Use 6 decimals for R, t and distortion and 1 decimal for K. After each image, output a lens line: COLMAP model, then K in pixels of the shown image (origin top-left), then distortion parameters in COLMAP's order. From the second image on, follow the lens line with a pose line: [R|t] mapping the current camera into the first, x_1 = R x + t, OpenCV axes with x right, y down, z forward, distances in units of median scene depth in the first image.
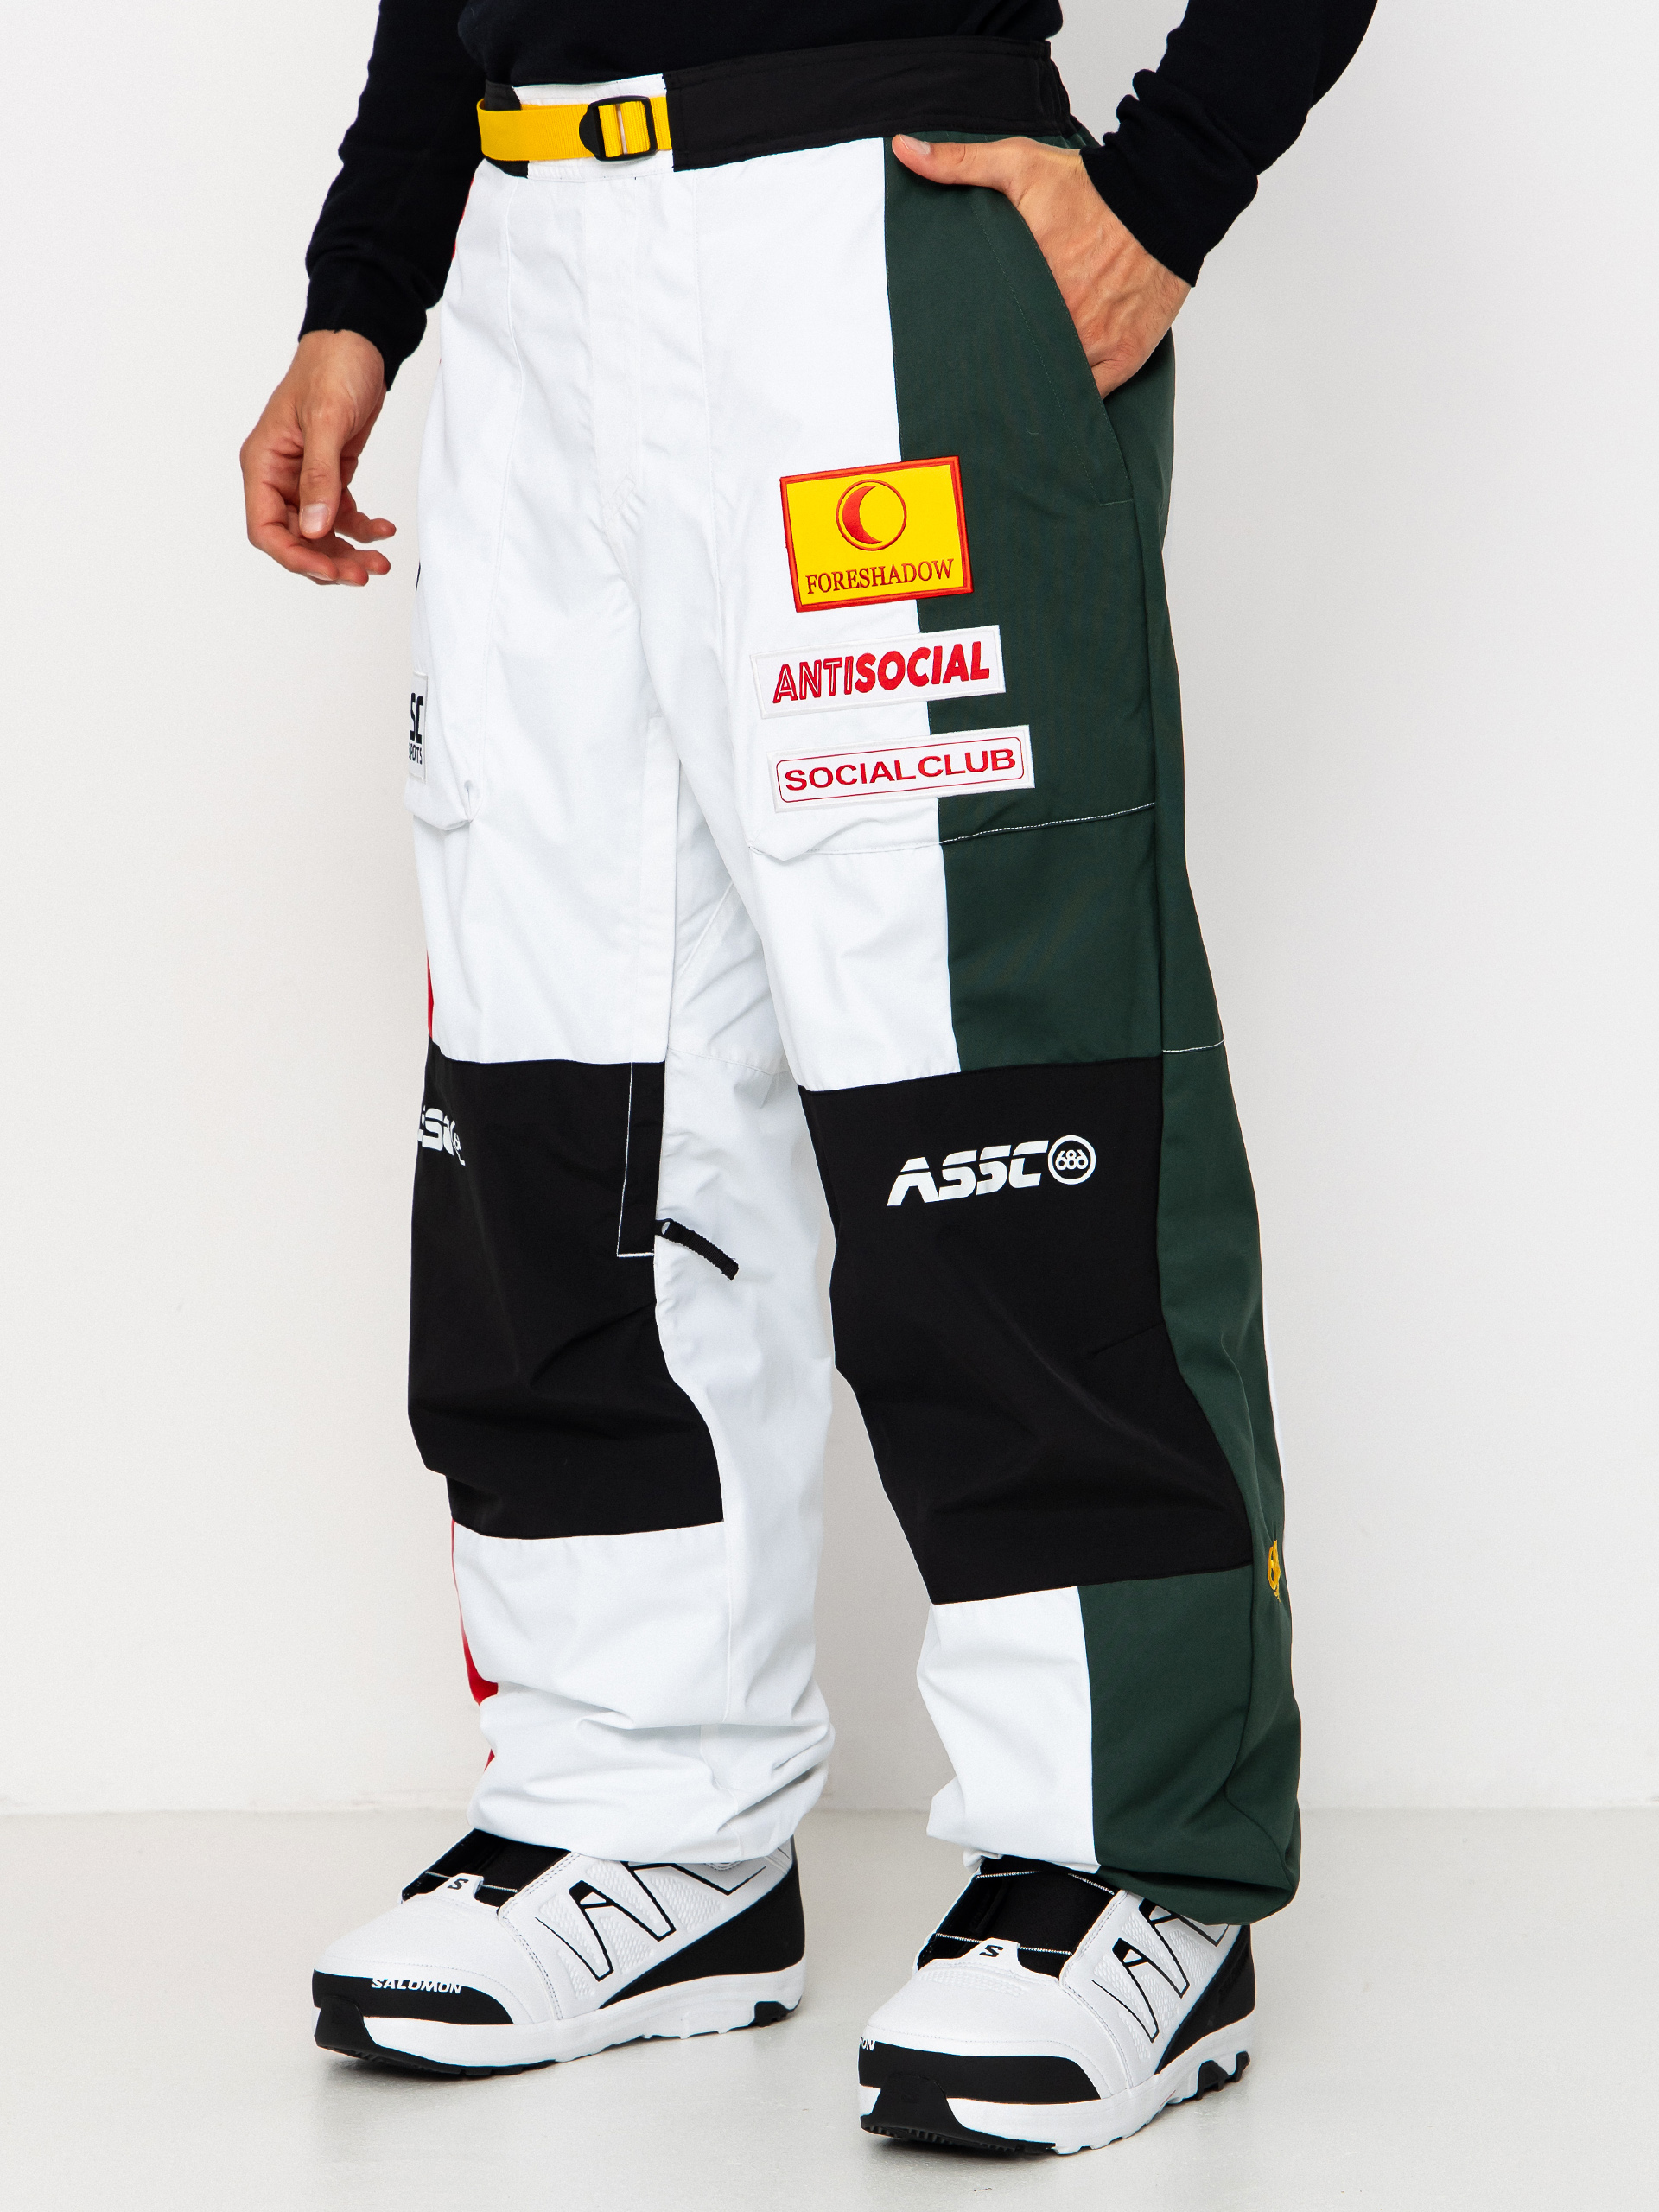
lens RADIAL K [[4527.1, 0, 829.5], [0, 4527.1, 1106.0], [0, 0, 1]] dist [-0.021977, -0.087004]
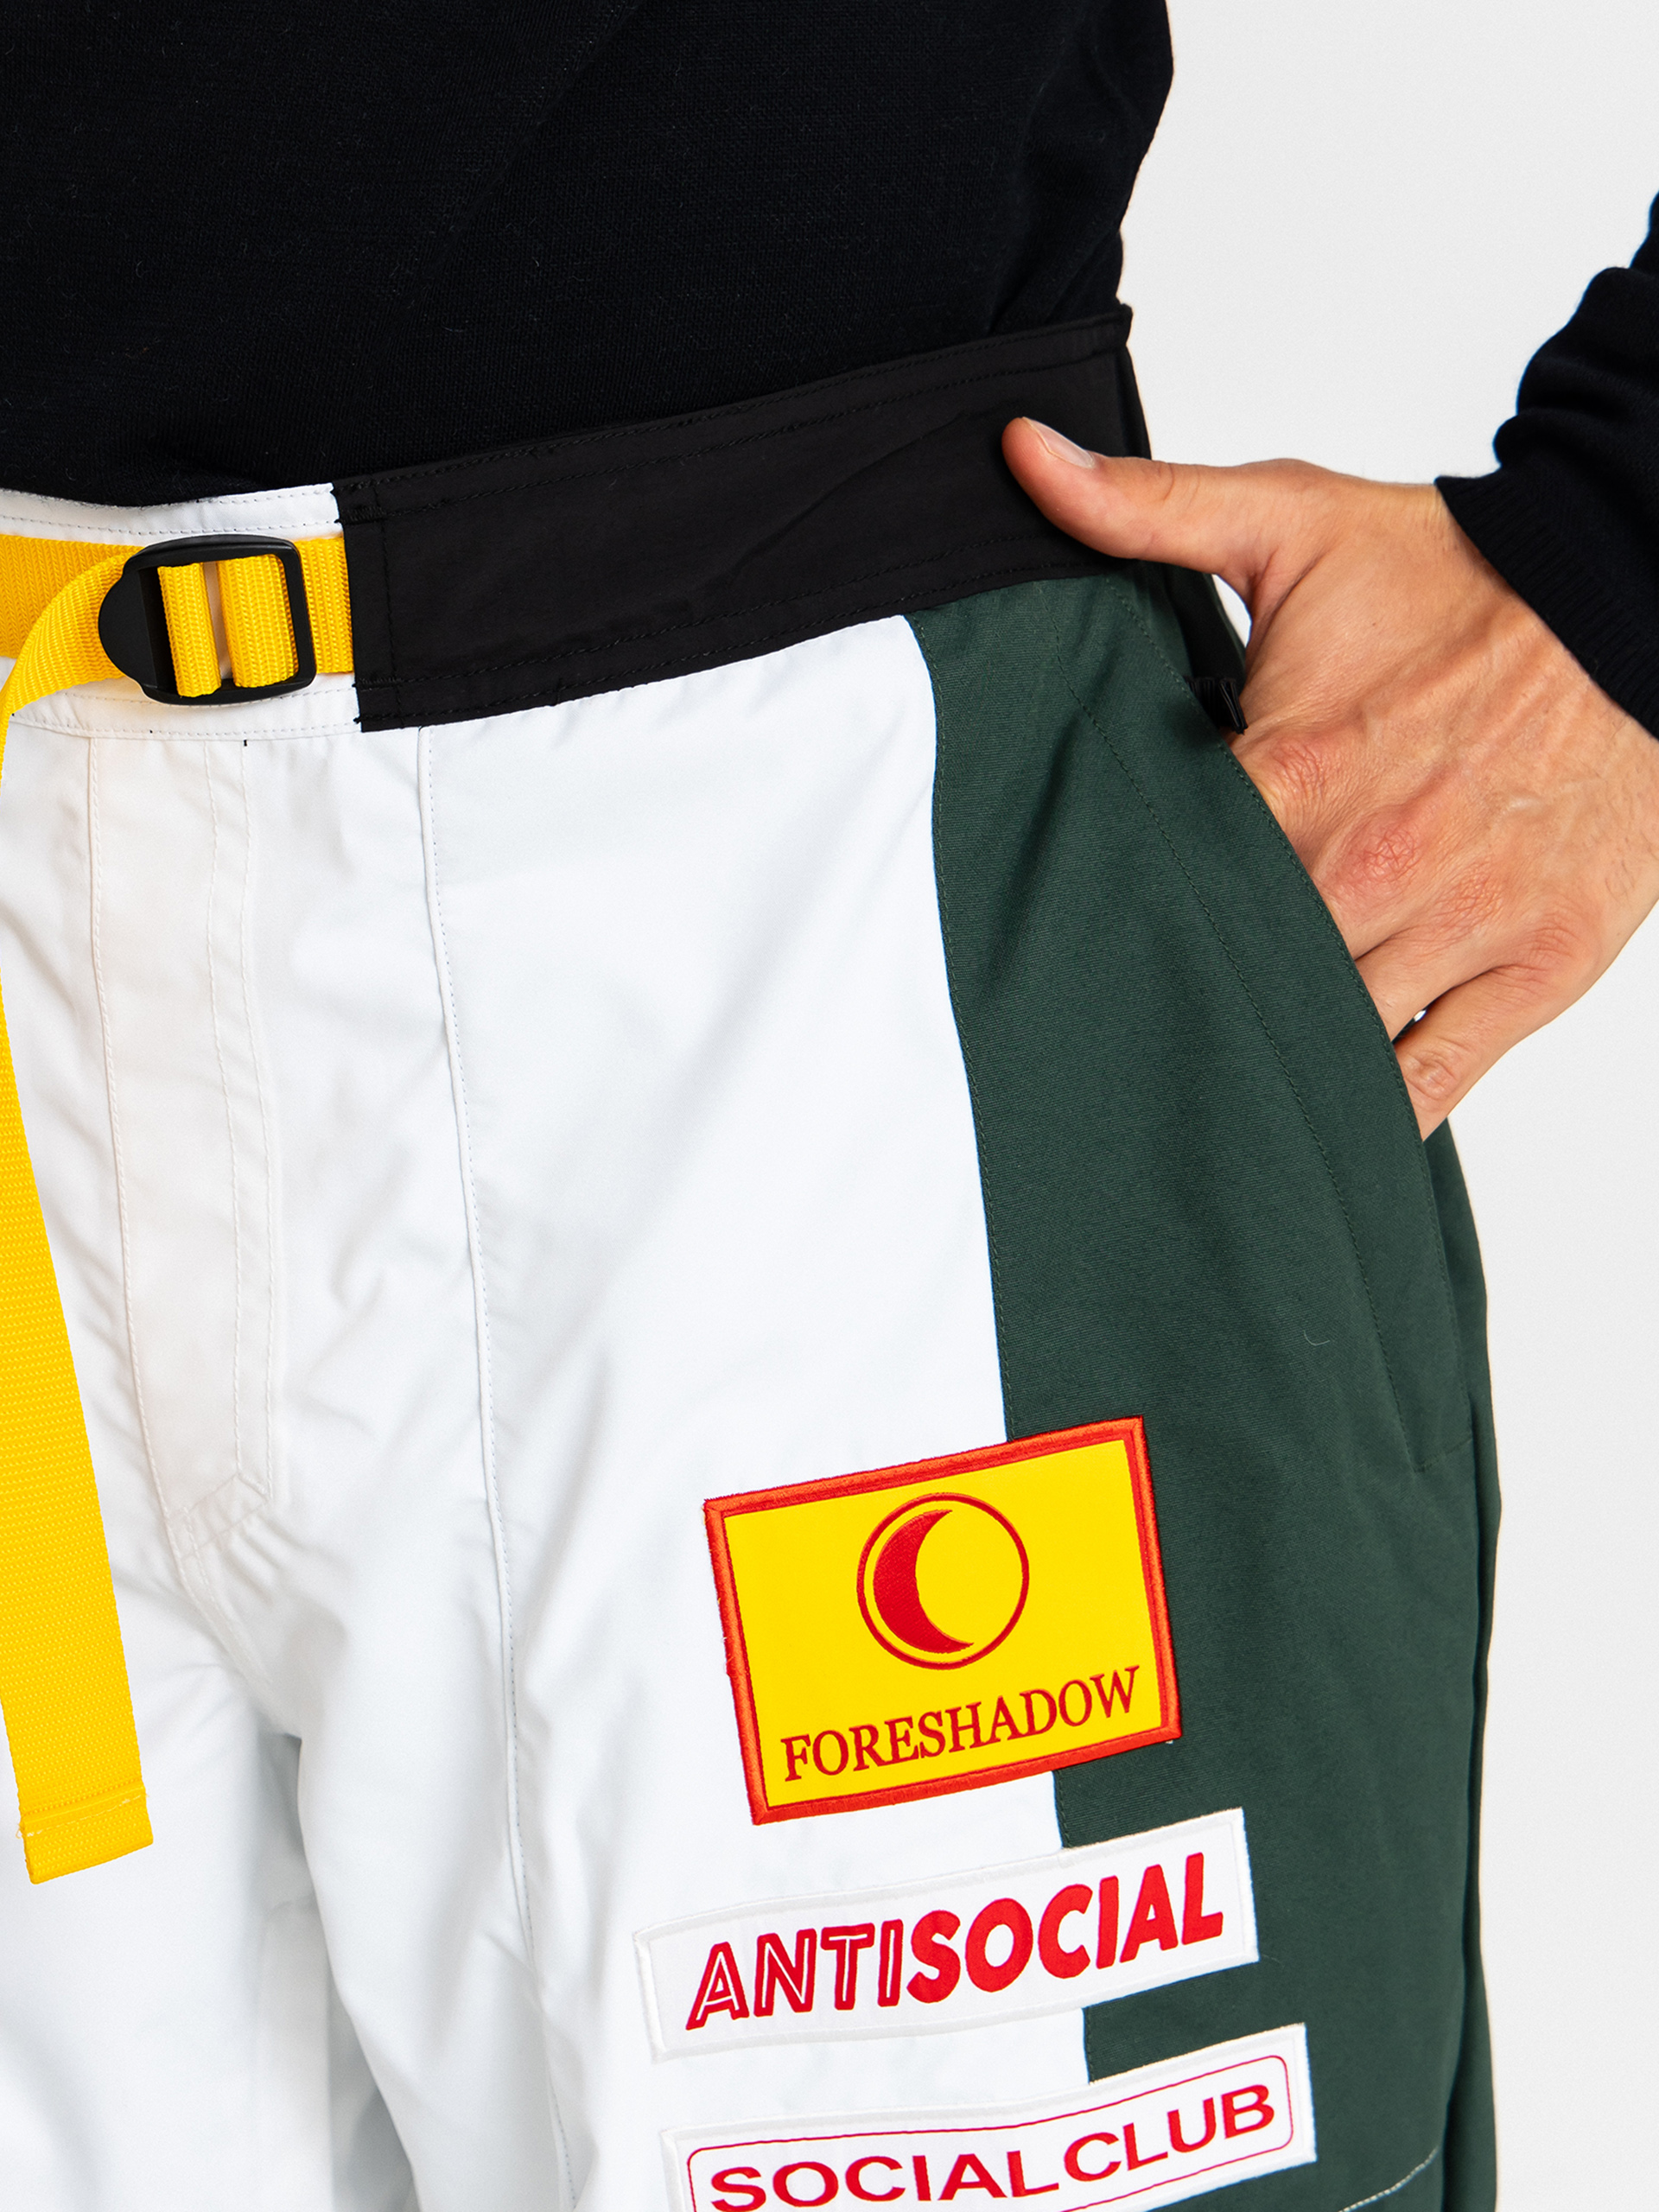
lens RADIAL K [[3557.2, 0, 829.5], [0, 3557.2, 1106.0], [0, 0, 1]] dist [0.136111, -1.334247]
pose [[0.950808, -0.066391, 0.302582, -0.092338], [0.072198, 0.997358, -0.008033, -0.169707], [-0.301249, 0.029484, 0.953090, 0.698086]]
